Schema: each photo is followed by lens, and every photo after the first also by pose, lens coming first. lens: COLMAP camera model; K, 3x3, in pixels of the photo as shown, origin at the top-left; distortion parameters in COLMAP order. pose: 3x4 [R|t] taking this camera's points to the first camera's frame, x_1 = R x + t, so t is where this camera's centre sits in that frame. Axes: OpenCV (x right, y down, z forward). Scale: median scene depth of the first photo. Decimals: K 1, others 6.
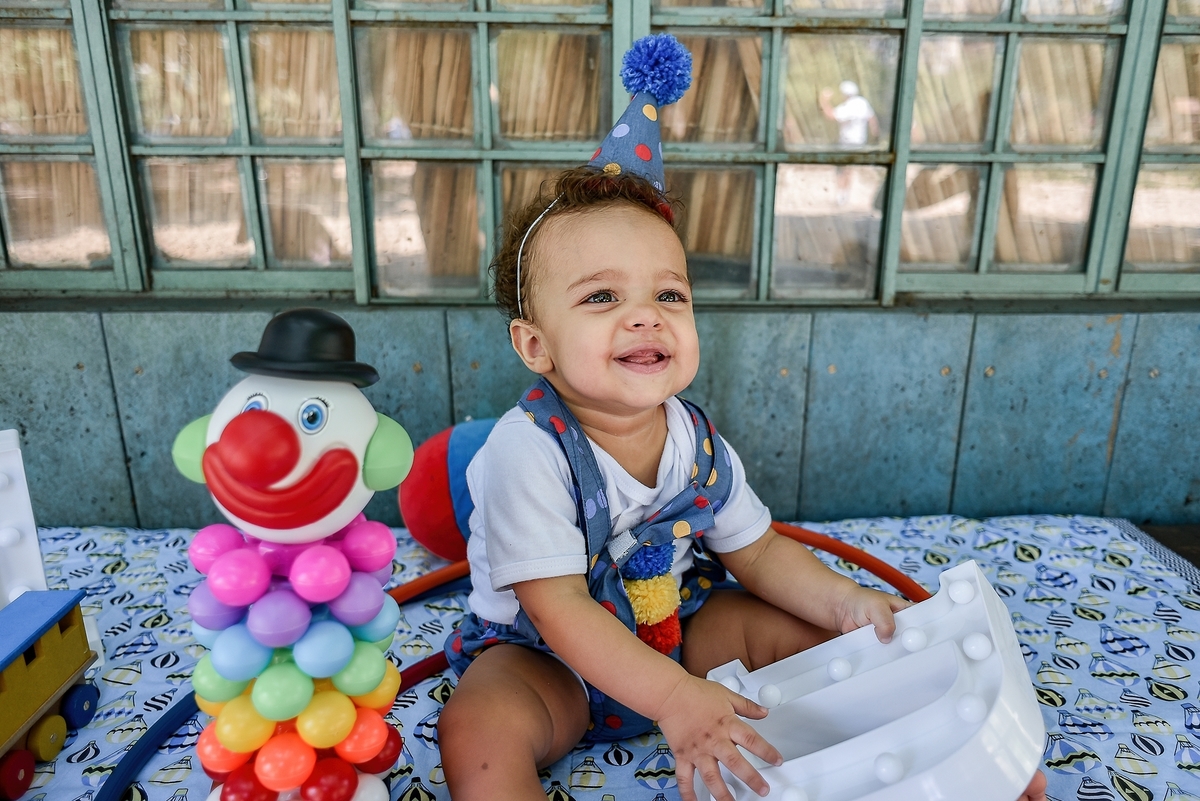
lens RADIAL K [[870.9, 0, 629.9], [0, 870.9, 387.3], [0, 0, 1]] dist [0.000988, -0.000982]
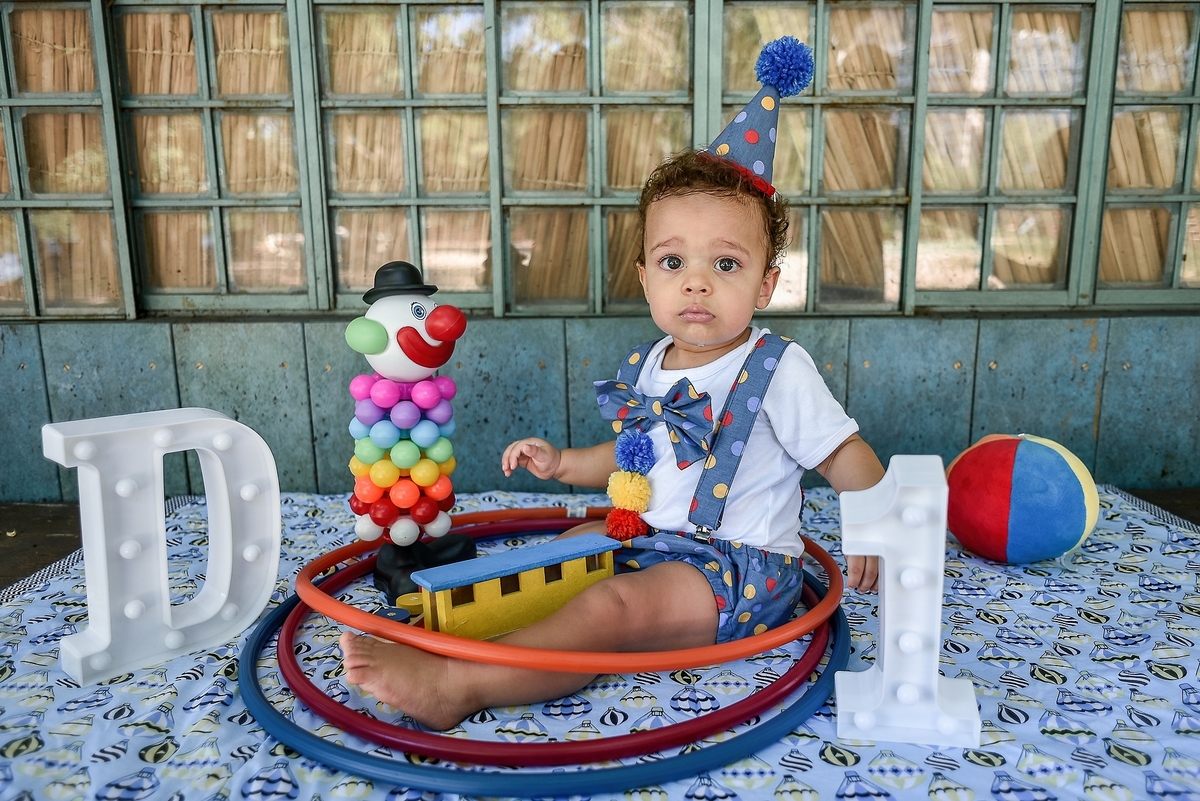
lens RADIAL K [[870.9, 0, 629.9], [0, 870.9, 387.3], [0, 0, 1]] dist [0.000988, -0.000982]
pose [[0.999504, -0.008112, -0.030424, -0.075000], [0.004908, 0.994571, -0.103946, 0.145323], [0.031102, 0.103745, 0.994118, -0.270238]]
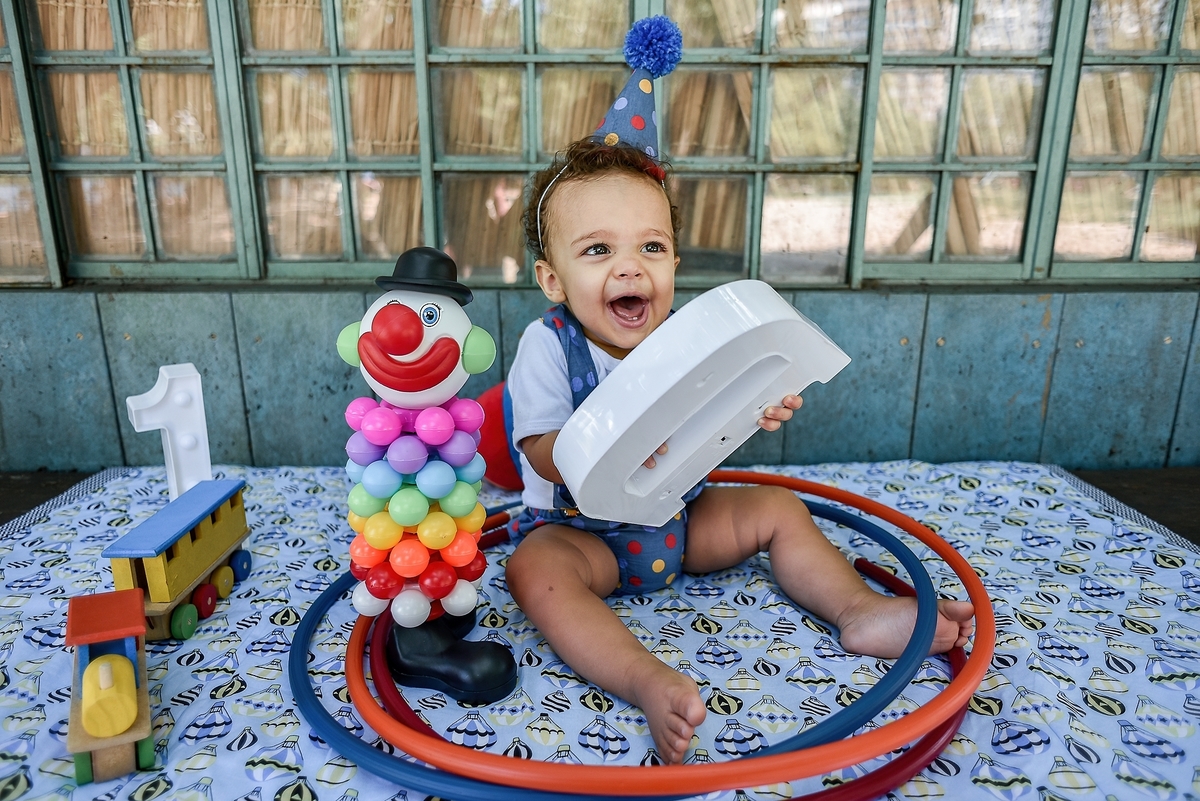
lens RADIAL K [[816.1, 0, 597.4], [0, 816.1, 401.4], [0, 0, 1]] dist [0.001818, -0.001344]
pose [[0.999058, 0.002806, -0.043305, -0.017844], [-0.003626, 0.999815, -0.018872, 0.090865], [0.043244, 0.019011, 0.998884, -0.164281]]
